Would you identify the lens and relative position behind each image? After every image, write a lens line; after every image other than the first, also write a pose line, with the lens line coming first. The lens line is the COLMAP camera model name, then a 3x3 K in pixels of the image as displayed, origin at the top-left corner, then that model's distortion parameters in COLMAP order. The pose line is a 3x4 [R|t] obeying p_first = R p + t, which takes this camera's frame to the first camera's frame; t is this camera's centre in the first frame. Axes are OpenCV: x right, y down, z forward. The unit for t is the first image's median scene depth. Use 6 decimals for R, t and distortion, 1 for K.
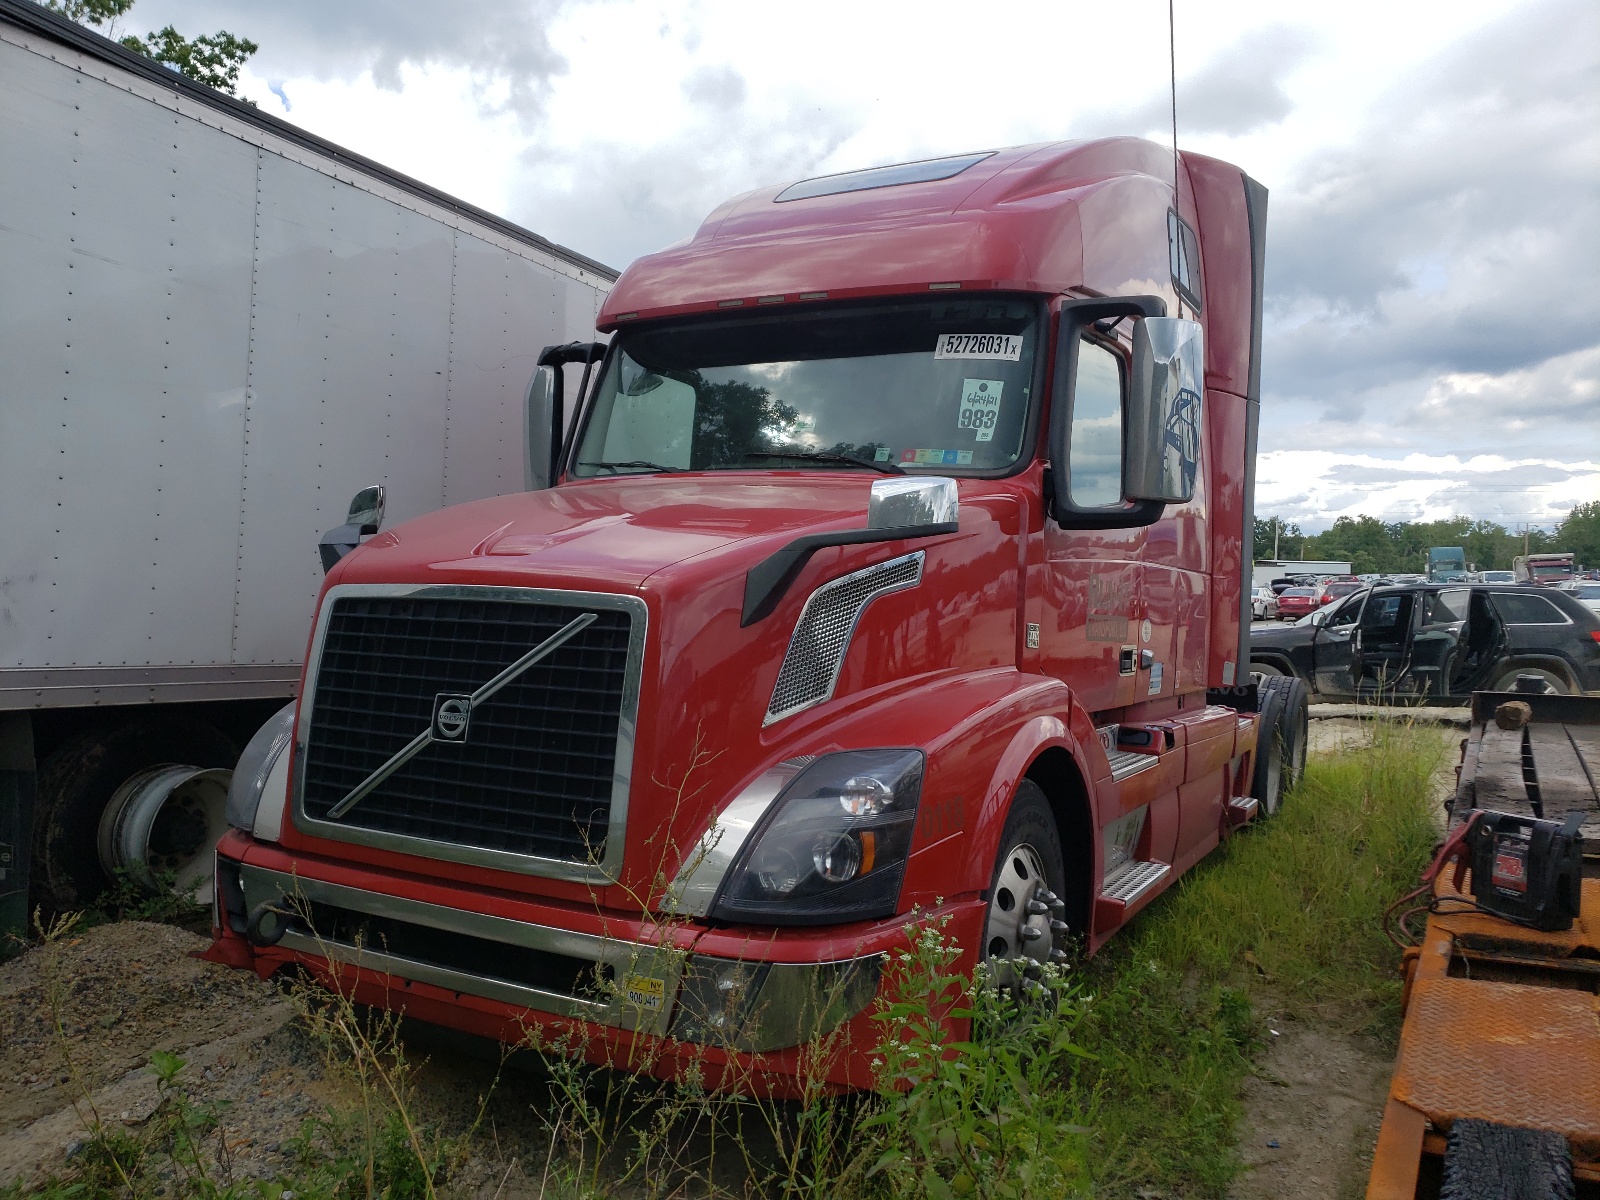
lens RADIAL K [[1257.7, 0, 757.6], [0, 1257.7, 596.6], [0, 0, 1]] dist [0.003352, -0.000598]
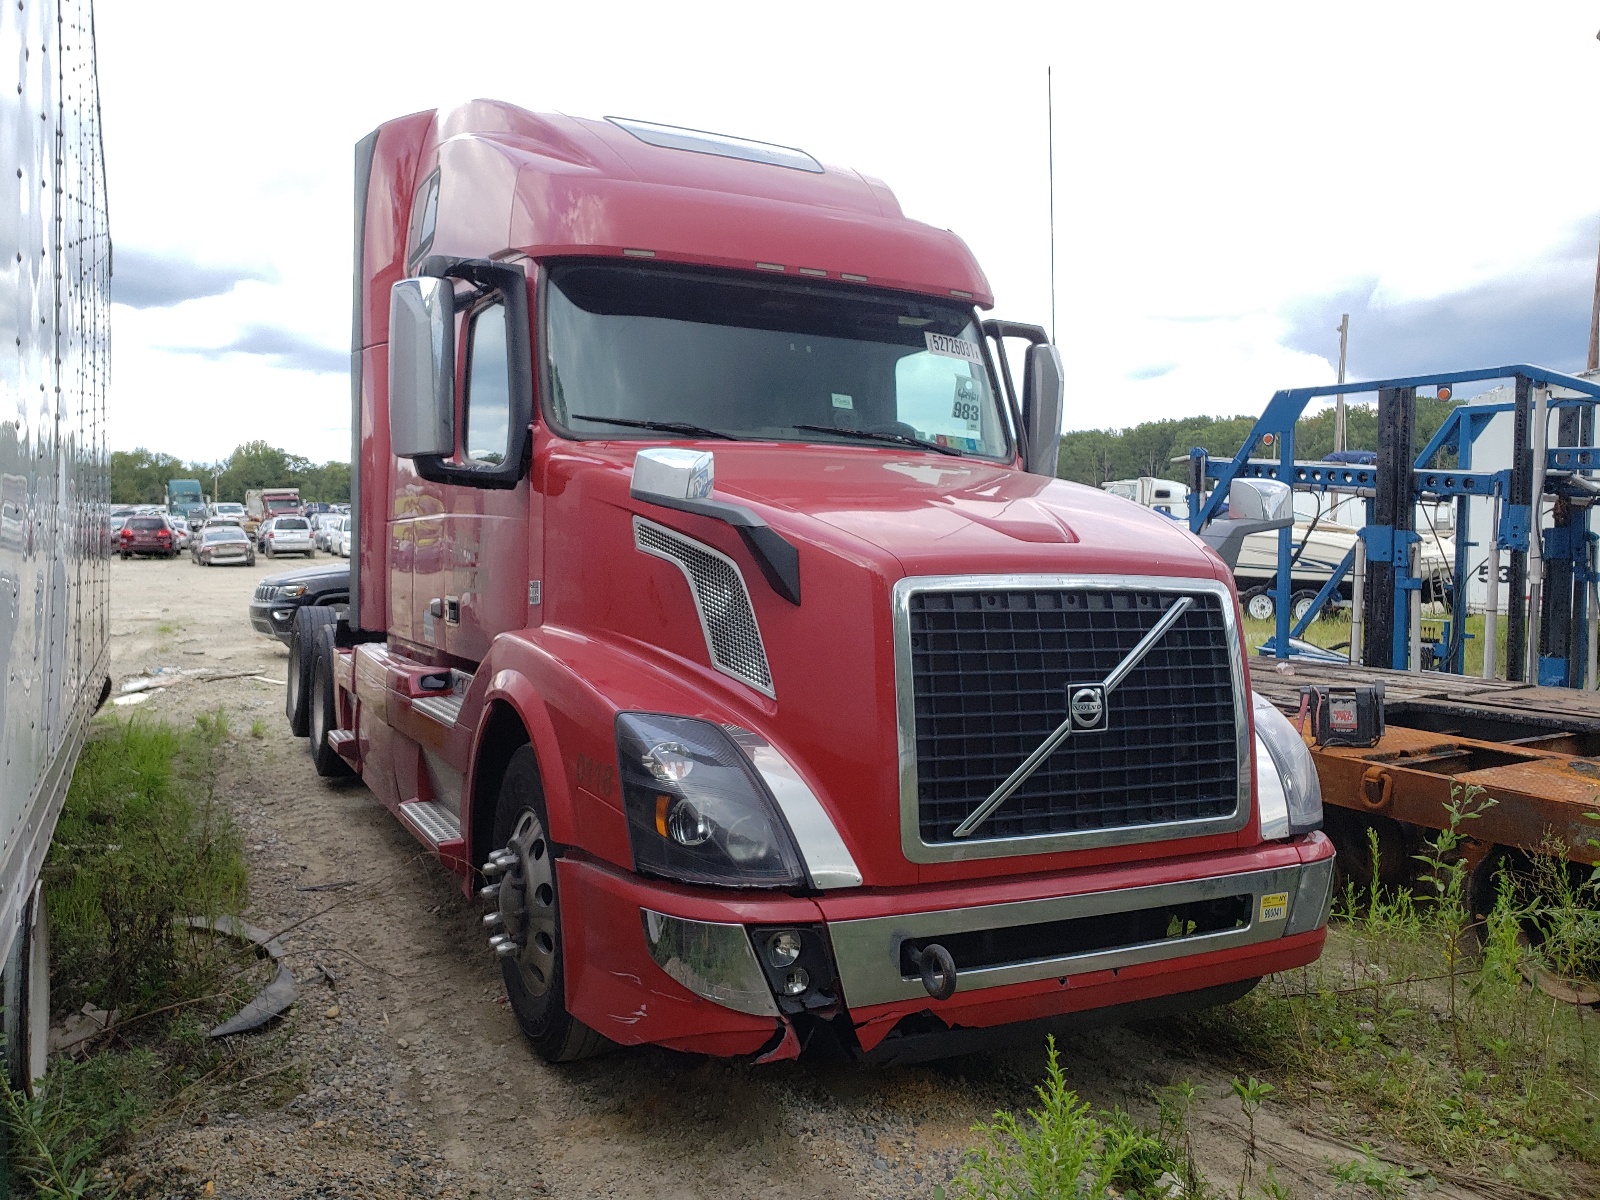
lens RADIAL K [[1257.7, 0, 757.6], [0, 1257.7, 596.6], [0, 0, 1]] dist [0.003352, -0.000598]
pose [[0.589413, -0.048026, 0.806403, -1.193299], [0.003643, 0.998379, 0.056797, -0.049173], [-0.807823, -0.030539, 0.588633, 0.620764]]
